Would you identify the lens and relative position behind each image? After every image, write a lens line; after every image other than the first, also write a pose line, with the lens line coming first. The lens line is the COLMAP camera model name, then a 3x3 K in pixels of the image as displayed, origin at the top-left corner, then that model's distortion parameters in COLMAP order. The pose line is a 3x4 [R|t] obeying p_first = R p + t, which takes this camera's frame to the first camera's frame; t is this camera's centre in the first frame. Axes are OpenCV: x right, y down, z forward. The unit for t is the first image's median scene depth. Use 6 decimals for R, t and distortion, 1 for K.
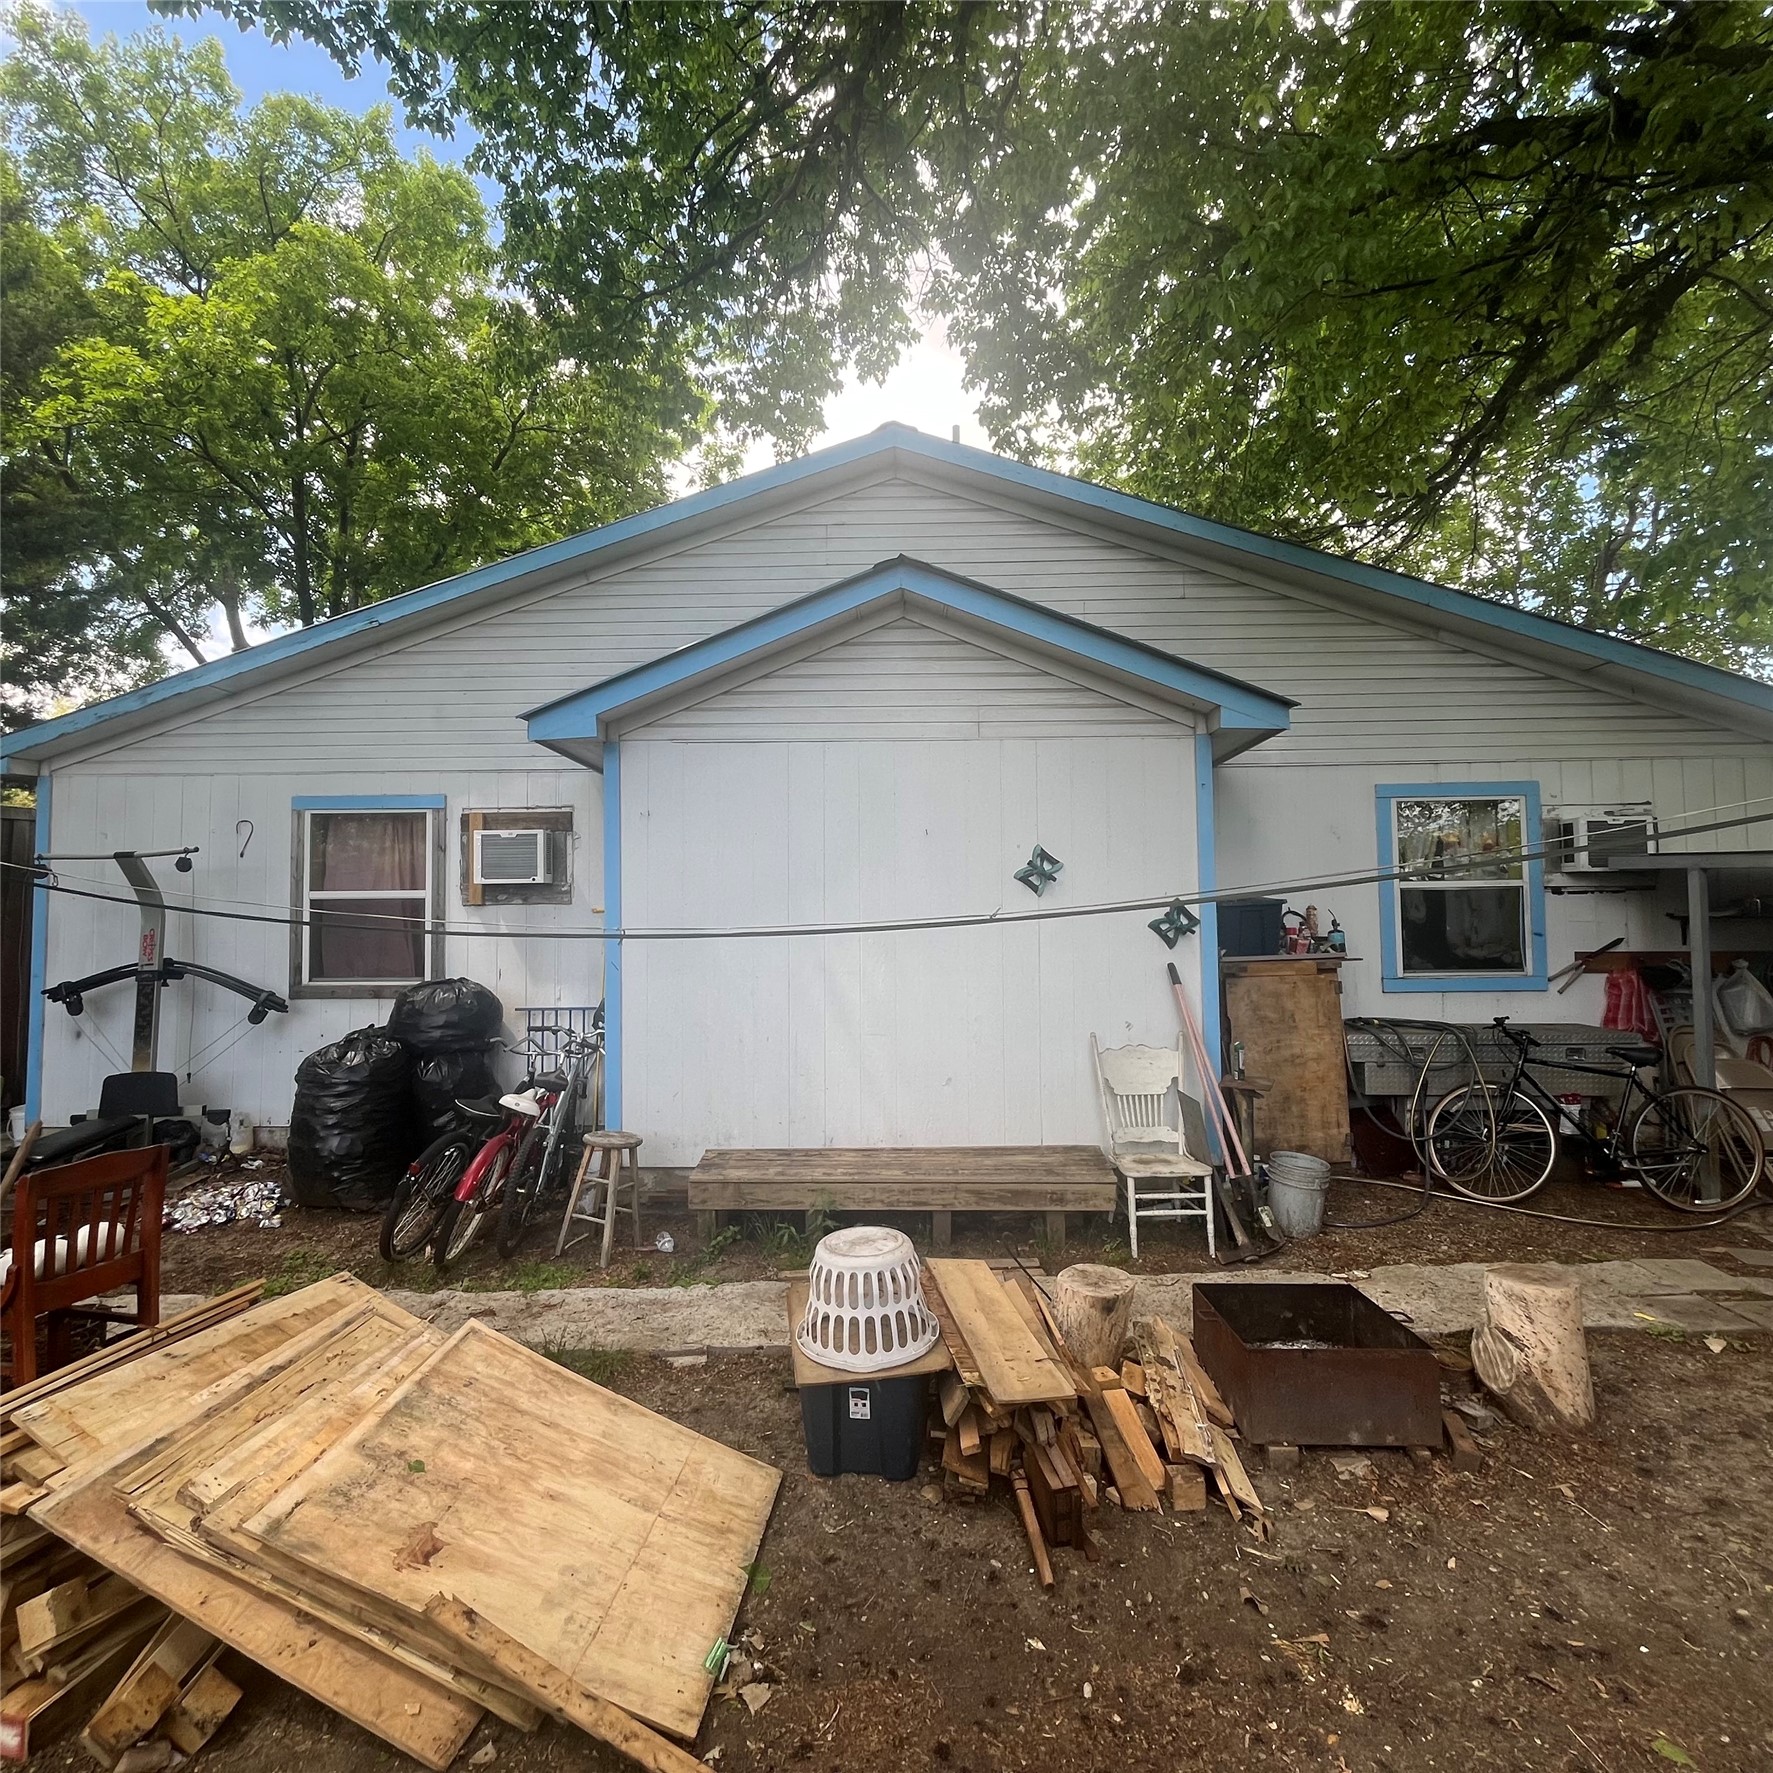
lens RADIAL K [[990.5, 0, 886.5], [0, 990.5, 886.5], [0, 0, 1]] dist [0.001395, -0.000066]
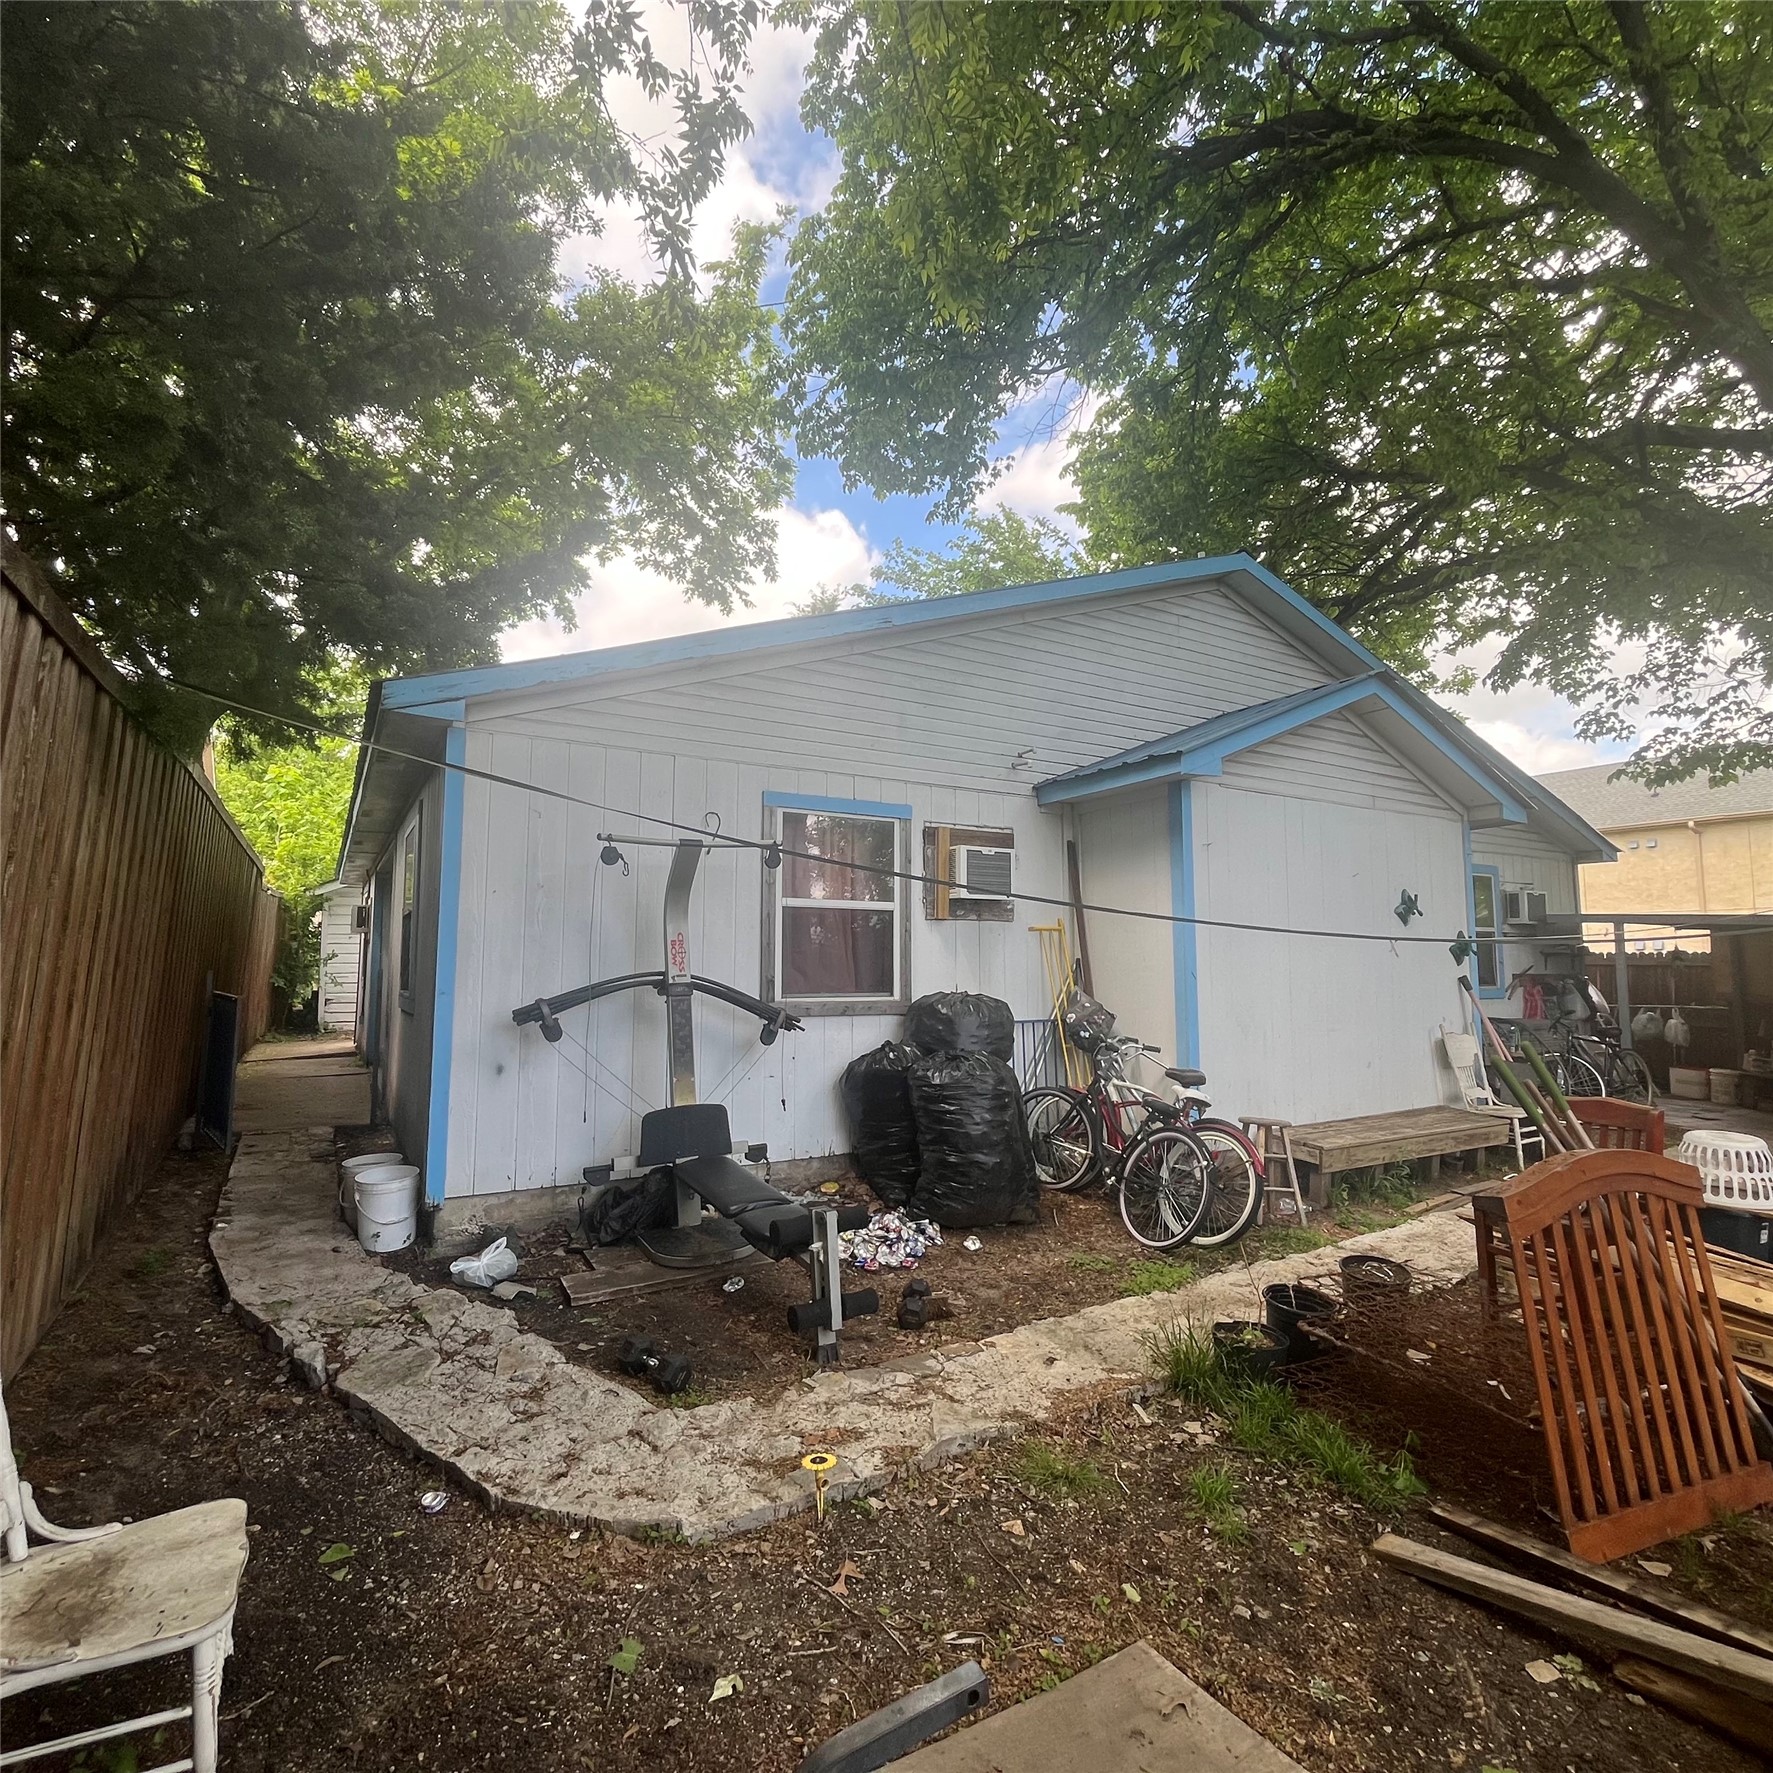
lens RADIAL K [[990.5, 0, 886.5], [0, 990.5, 886.5], [0, 0, 1]] dist [0.001395, -0.000066]
pose [[0.837485, 0.054770, 0.543708, -1.030611], [-0.026048, 0.997835, -0.060393, 0.048673], [-0.545838, 0.036415, 0.837099, 0.202467]]
